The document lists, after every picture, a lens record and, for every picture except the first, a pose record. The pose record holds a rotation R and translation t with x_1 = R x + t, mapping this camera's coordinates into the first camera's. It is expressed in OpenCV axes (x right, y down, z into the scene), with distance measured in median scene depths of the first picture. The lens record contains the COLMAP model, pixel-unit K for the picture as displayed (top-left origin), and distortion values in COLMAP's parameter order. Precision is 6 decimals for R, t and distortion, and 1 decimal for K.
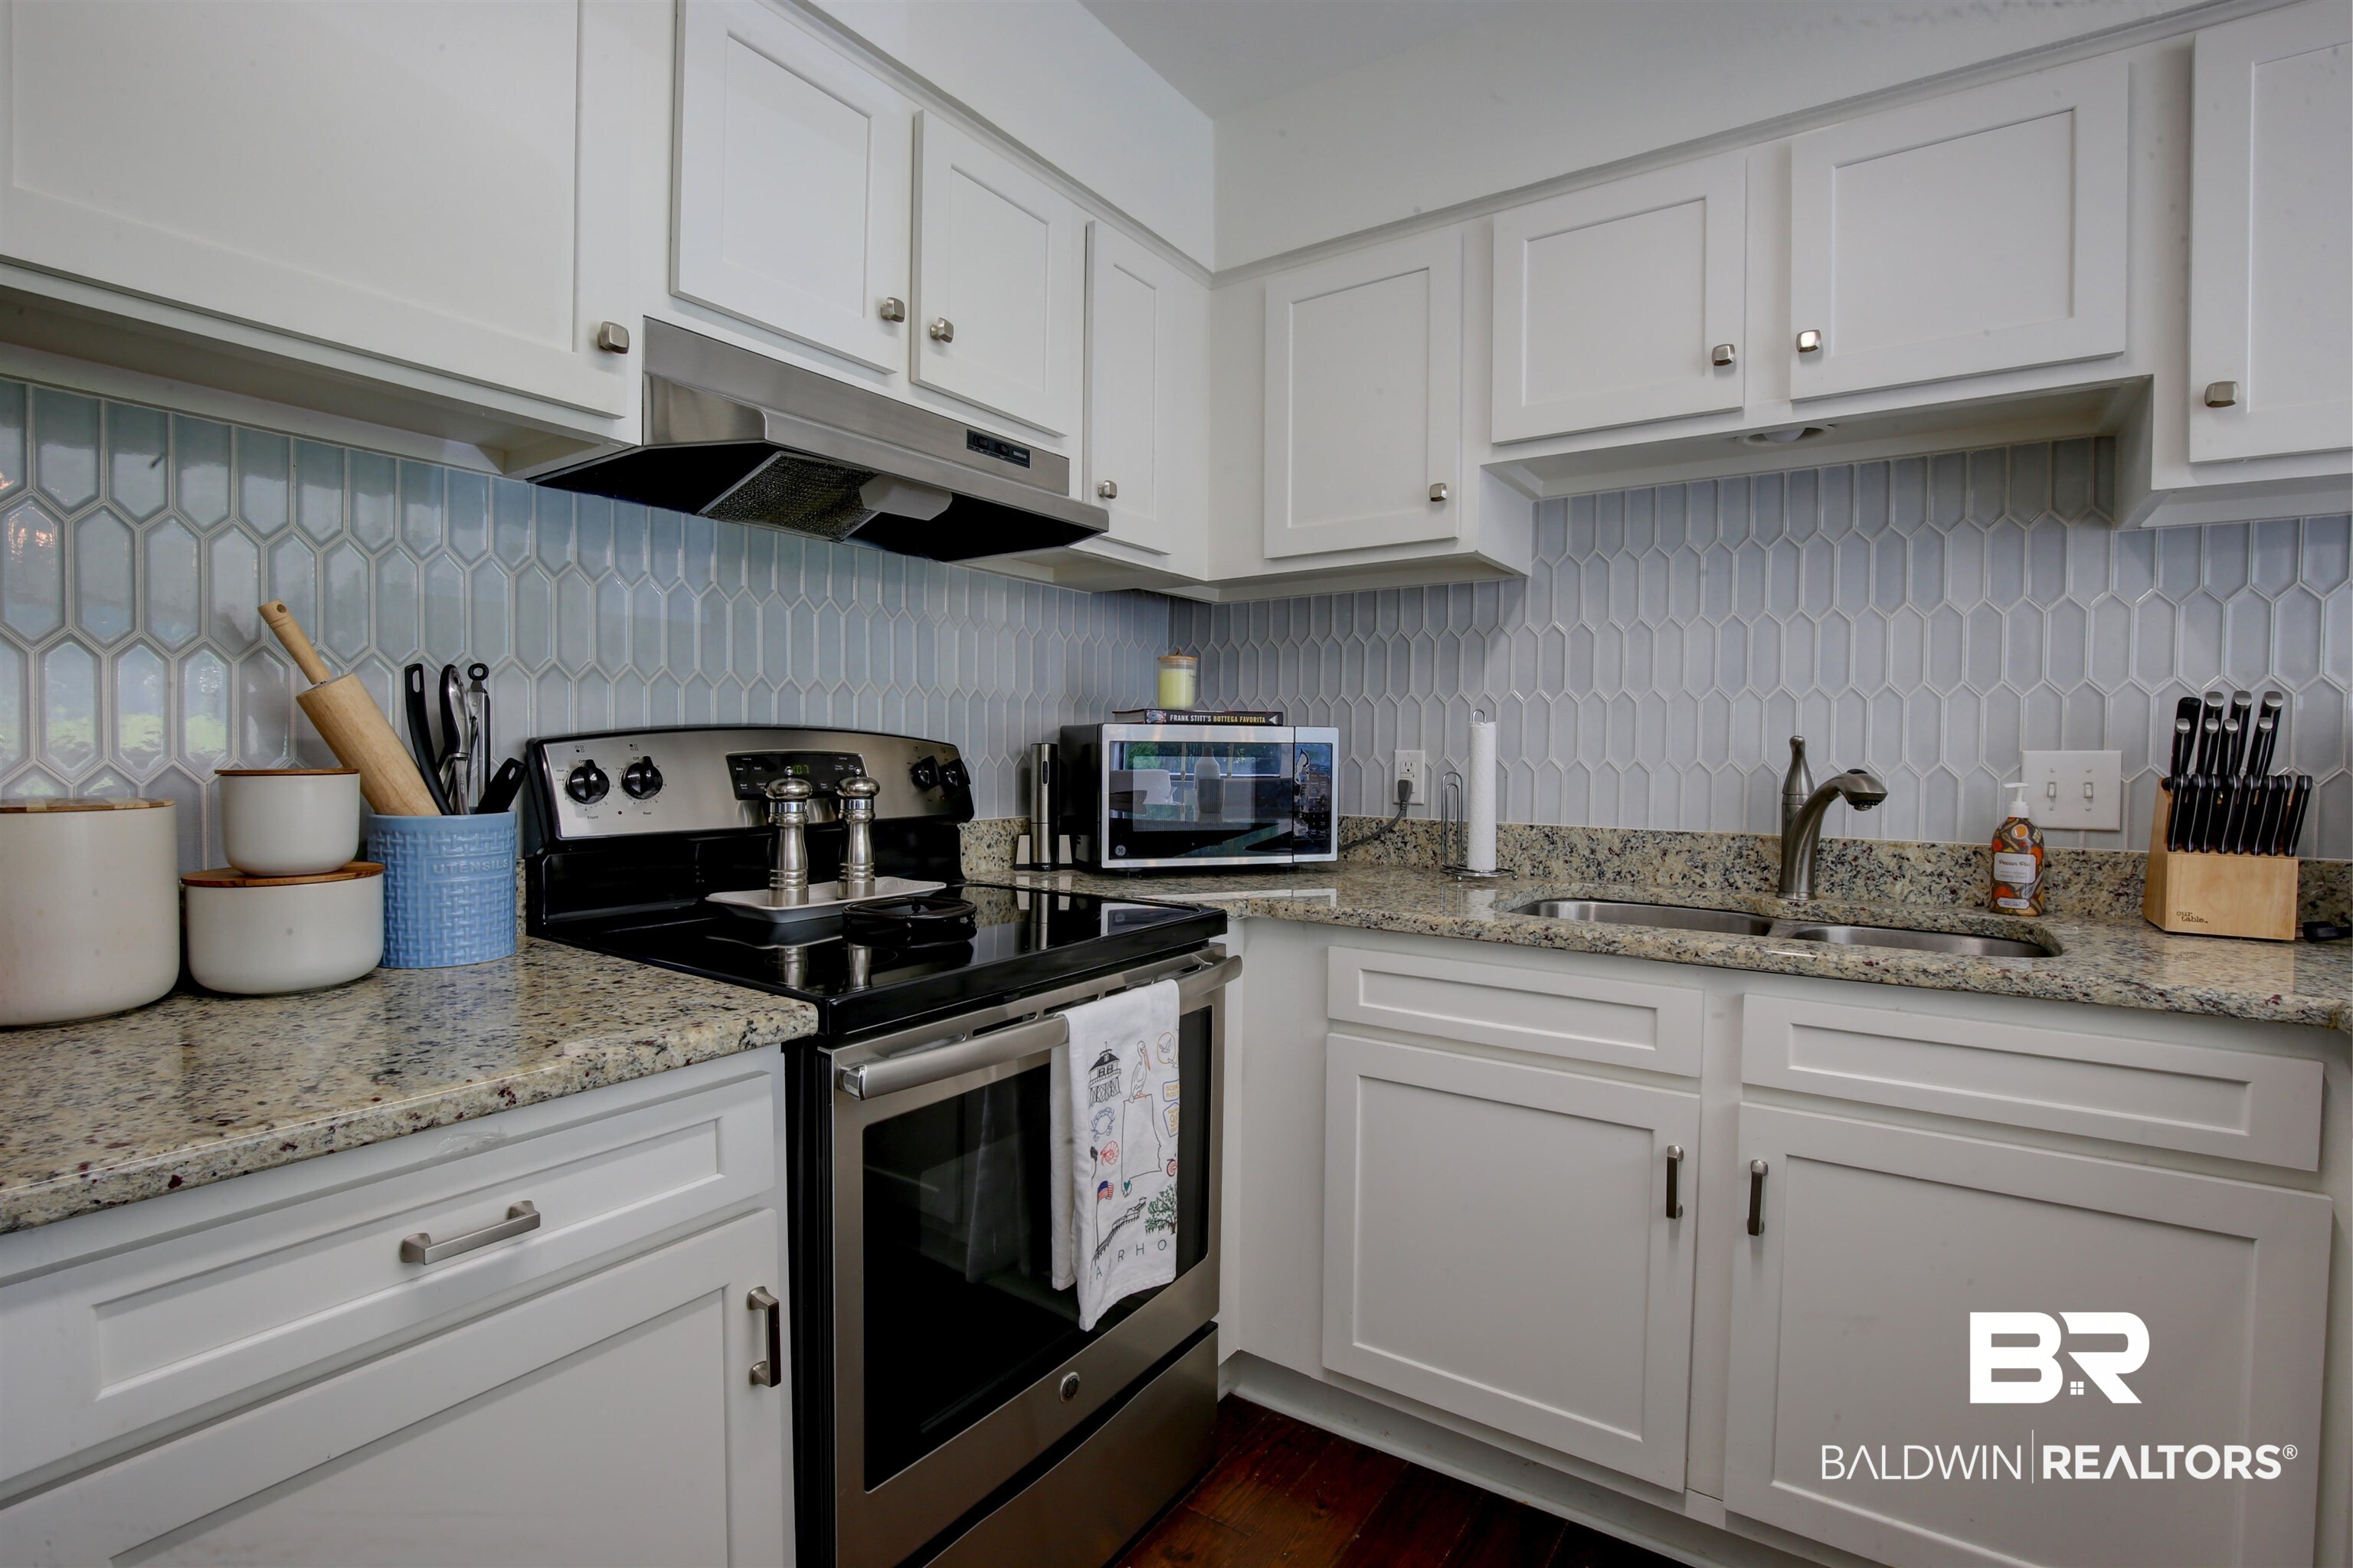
lens RADIAL K [[1086.2, 0, 1176.5], [0, 1086.2, 784.0], [0, 0, 1]] dist [-0.038873, 0.008670]
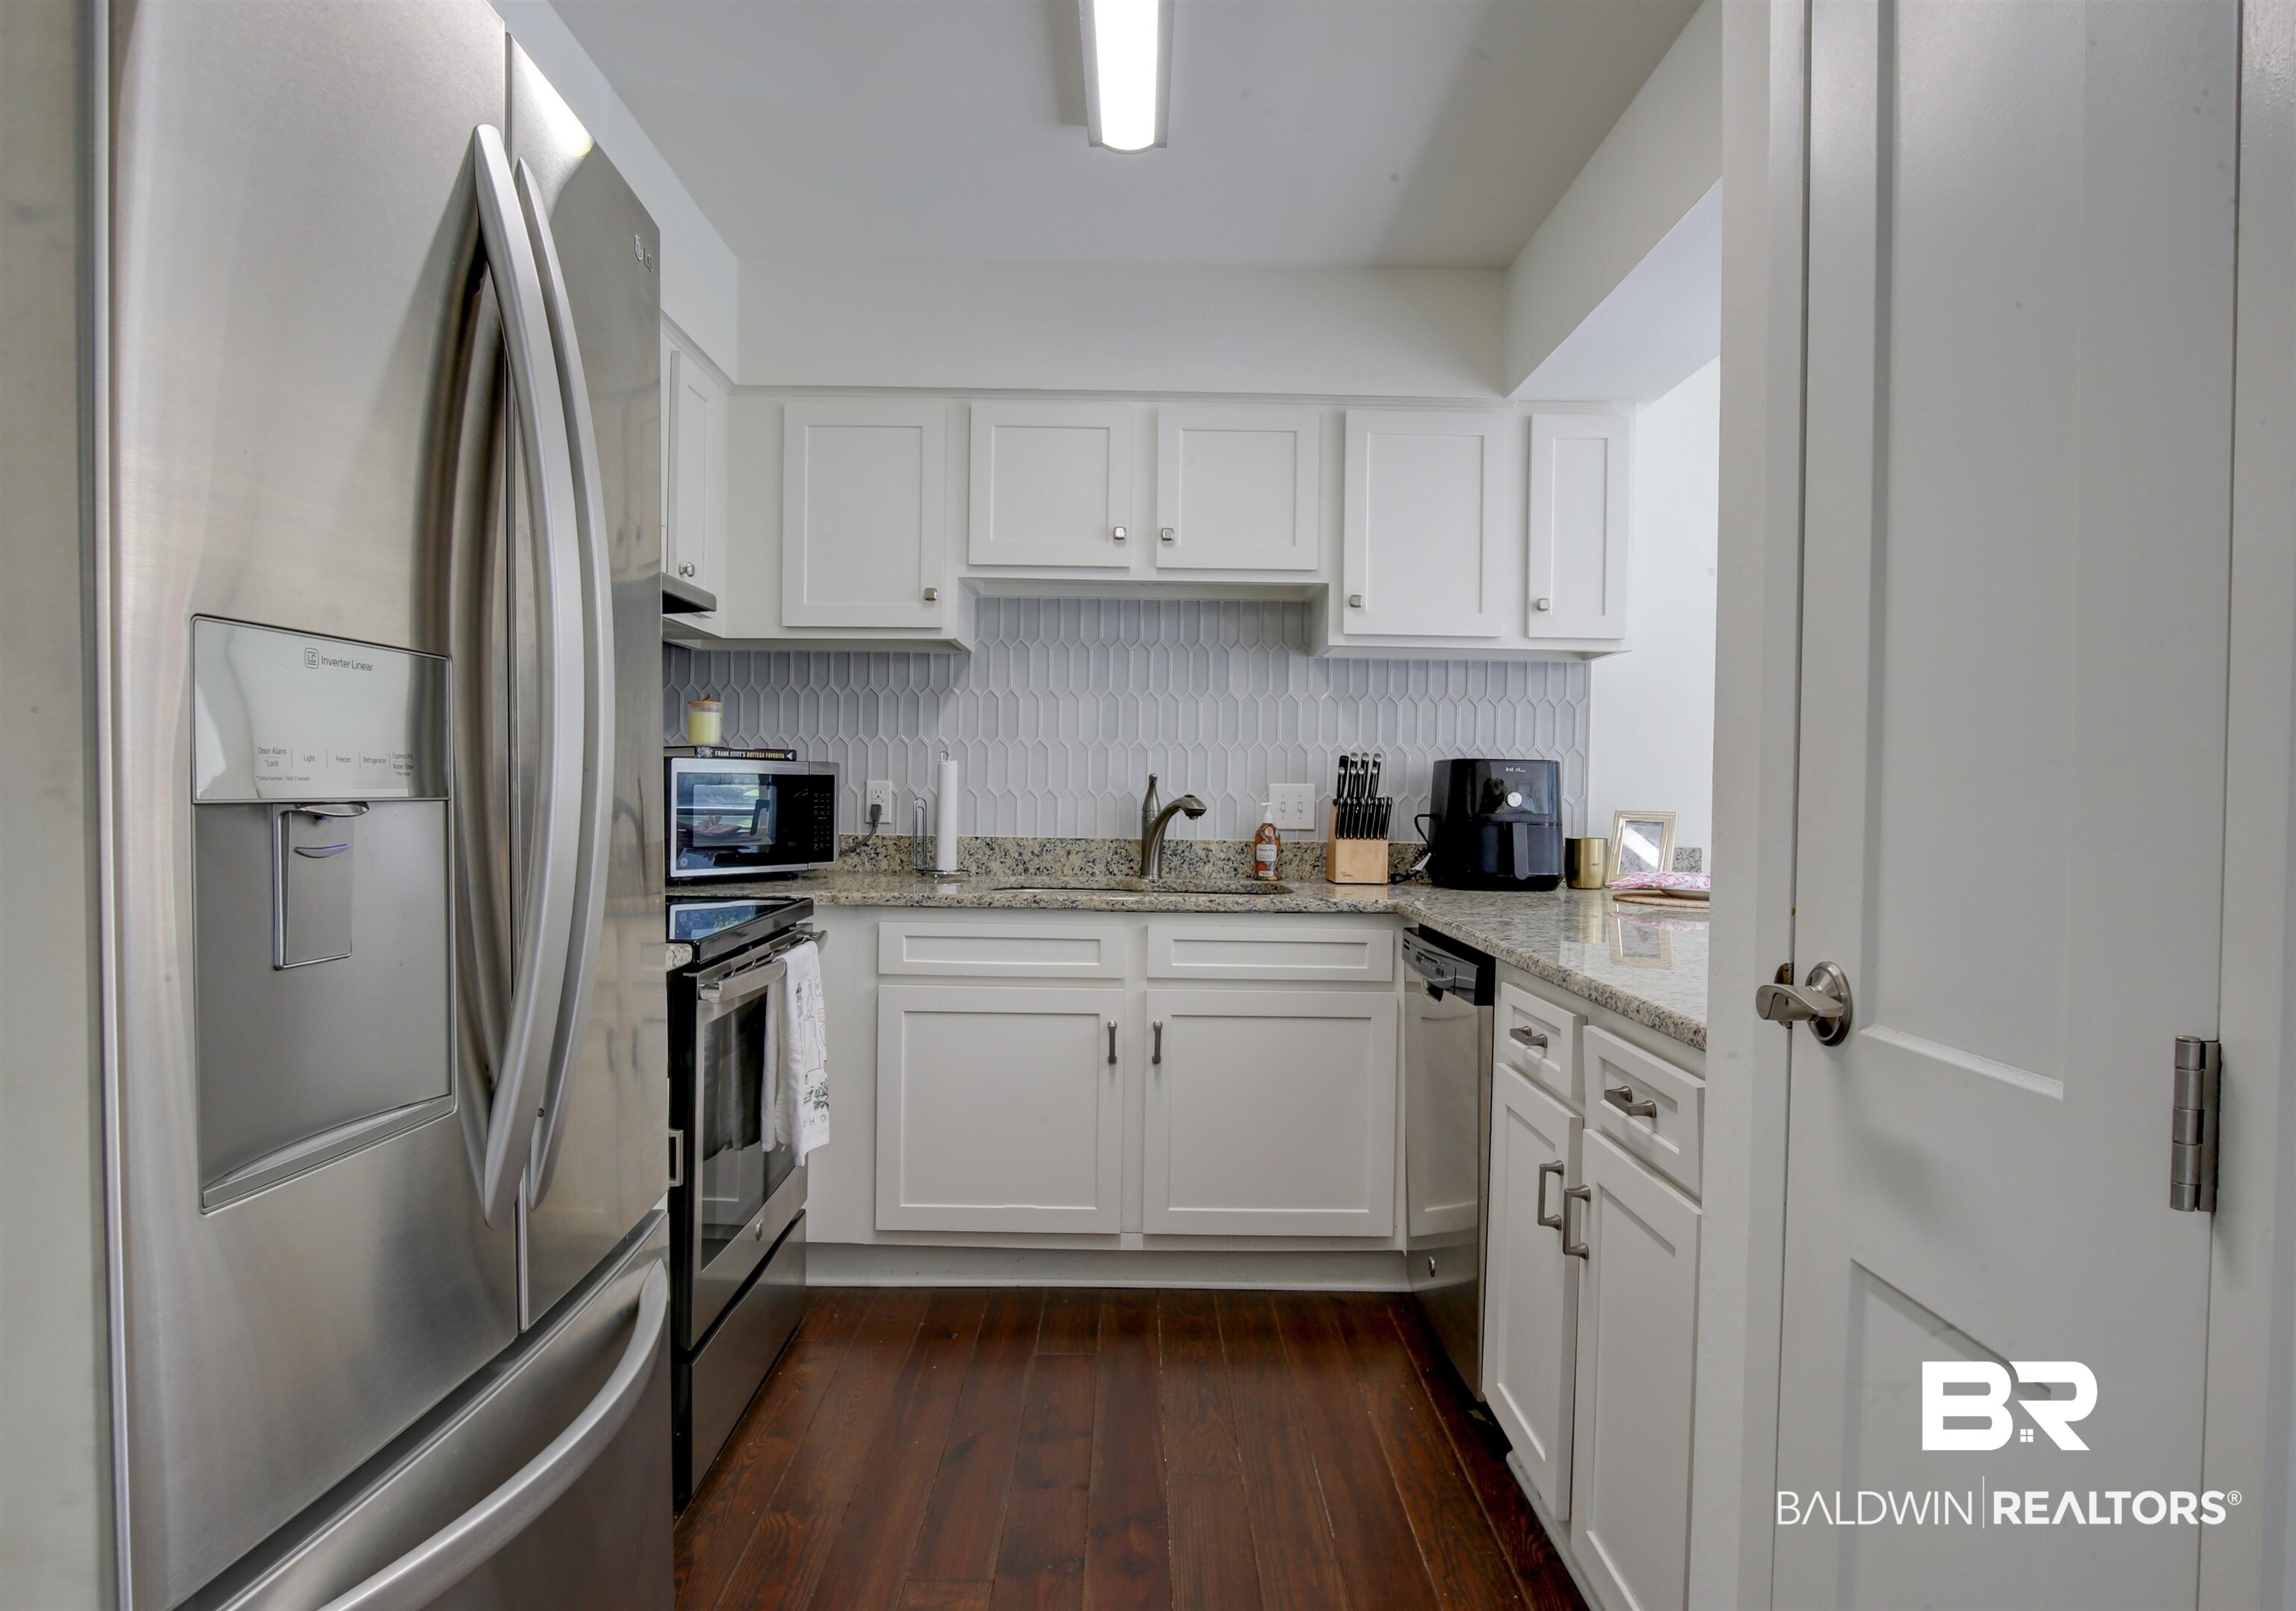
lens RADIAL K [[1225.9, 0, 1148.0], [0, 1225.9, 805.5], [0, 0, 1]] dist [0.000597, 0.000013]
pose [[0.824217, -0.005529, 0.566247, -0.471689], [0.009790, 0.999942, -0.004487, 0.010346], [-0.566189, 0.009241, 0.824224, -0.502452]]
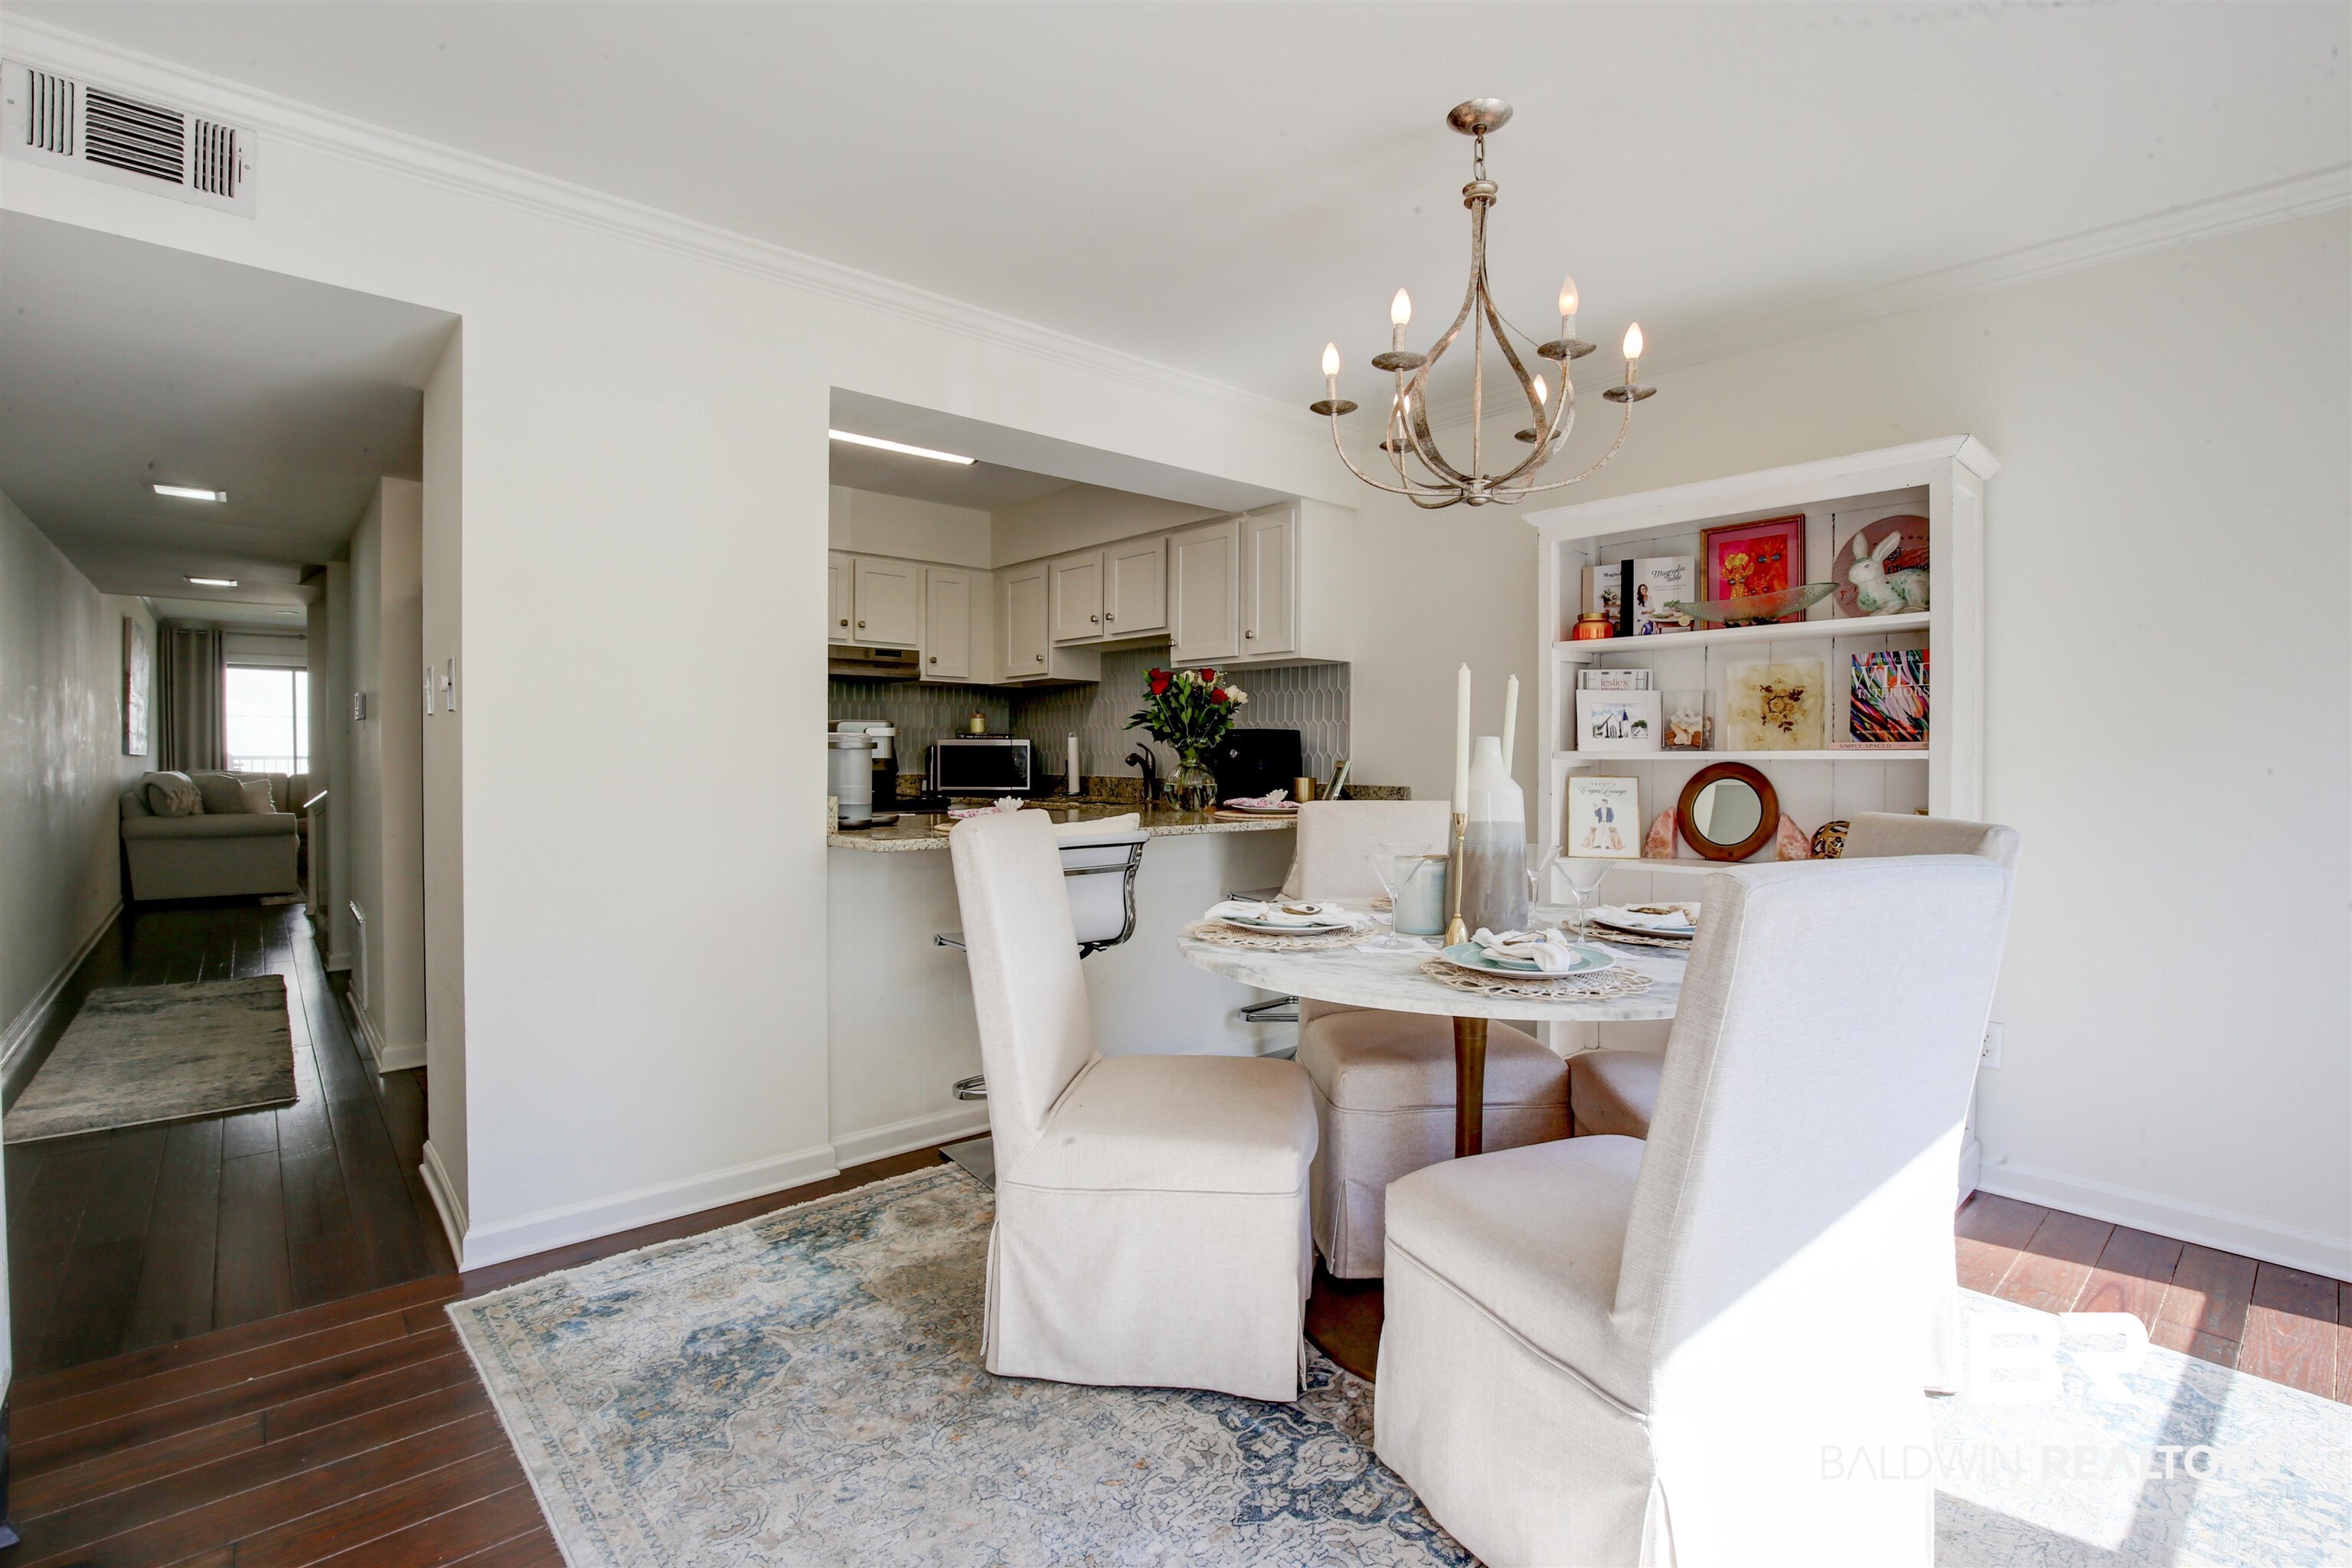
lens RADIAL K [[1085.7, 0, 1176.0], [0, 1085.7, 784.0], [0, 0, 1]] dist [-0.038873, 0.008670]
pose [[0.967829, 0.003886, -0.251579, 1.522979], [-0.005274, 0.999974, -0.004842, 0.088657], [0.251554, 0.006013, 0.967825, -1.944844]]
